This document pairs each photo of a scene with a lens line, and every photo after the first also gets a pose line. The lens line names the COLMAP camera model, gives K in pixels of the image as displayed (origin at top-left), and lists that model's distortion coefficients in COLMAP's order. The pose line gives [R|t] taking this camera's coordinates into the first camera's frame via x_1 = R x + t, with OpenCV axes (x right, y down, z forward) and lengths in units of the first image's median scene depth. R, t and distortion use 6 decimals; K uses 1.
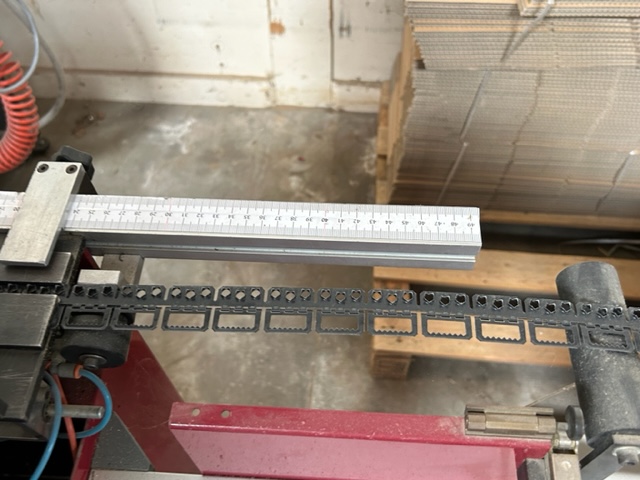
lens RADIAL K [[592.6, 0, 320.1], [0, 592.6, 239.6], [0, 0, 1]] dist [0.012446, 0.000000]
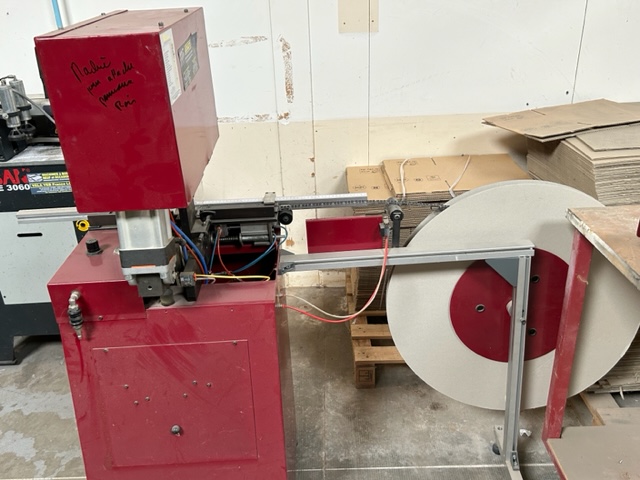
lens RADIAL K [[592.6, 0, 320.0], [0, 592.6, 240.5], [0, 0, 1]] dist [0.012446, 0.000000]
pose [[0.996138, -0.053066, 0.069947, -0.114034], [0.082004, 0.846968, -0.525281, 0.704832], [-0.031369, 0.528989, 0.848049, -0.701786]]
